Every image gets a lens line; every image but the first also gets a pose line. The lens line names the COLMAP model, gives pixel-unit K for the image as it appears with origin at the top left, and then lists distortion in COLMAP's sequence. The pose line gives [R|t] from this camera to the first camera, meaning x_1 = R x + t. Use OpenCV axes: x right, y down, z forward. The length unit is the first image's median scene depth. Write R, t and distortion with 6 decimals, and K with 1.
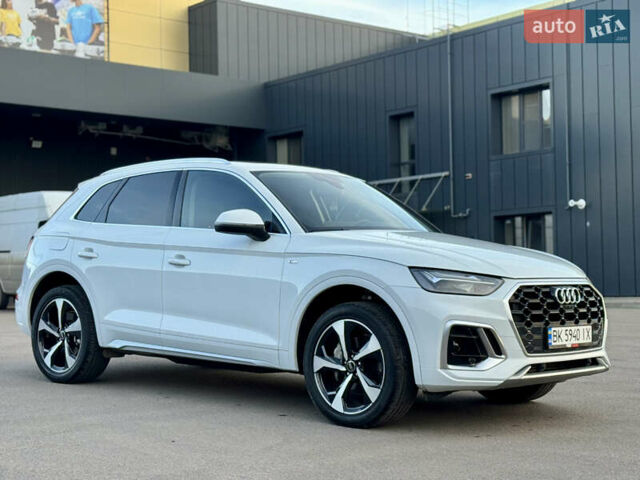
lens RADIAL K [[1118.8, 0, 320.0], [0, 1118.8, 240.0], [0, 0, 1]] dist [0.126987, 0.102700]
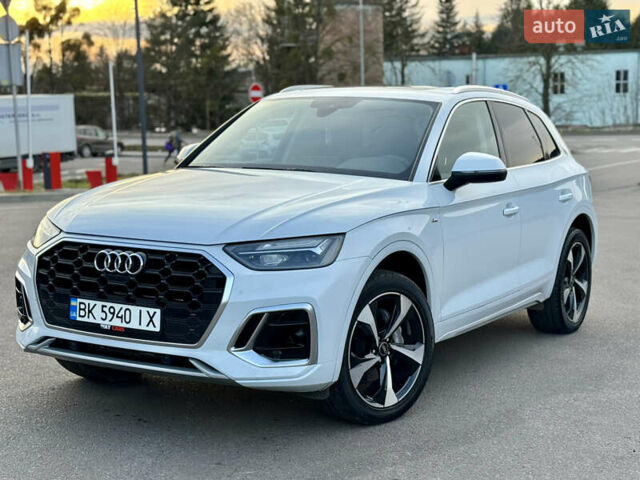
lens RADIAL K [[1118.8, 0, 320.0], [0, 1118.8, 240.0], [0, 0, 1]] dist [0.126987, 0.102700]
pose [[0.204924, 0.090215, -0.974611, 0.959439], [-0.003861, 0.995810, 0.091365, -0.033914], [0.978770, -0.014960, 0.204413, 0.959176]]
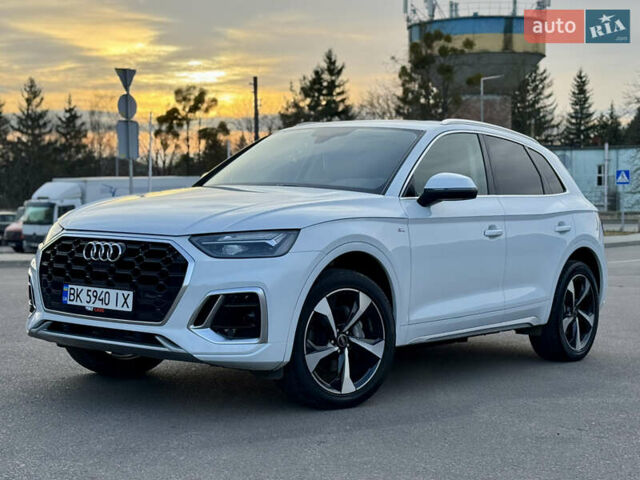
lens RADIAL K [[1118.8, 0, 320.0], [0, 1118.8, 240.0], [0, 0, 1]] dist [0.126987, 0.102700]
pose [[0.085725, 0.013751, -0.996224, 1.066468], [-0.019418, 0.999738, 0.012128, 0.026317], [0.996130, 0.018305, 0.085969, 1.069977]]
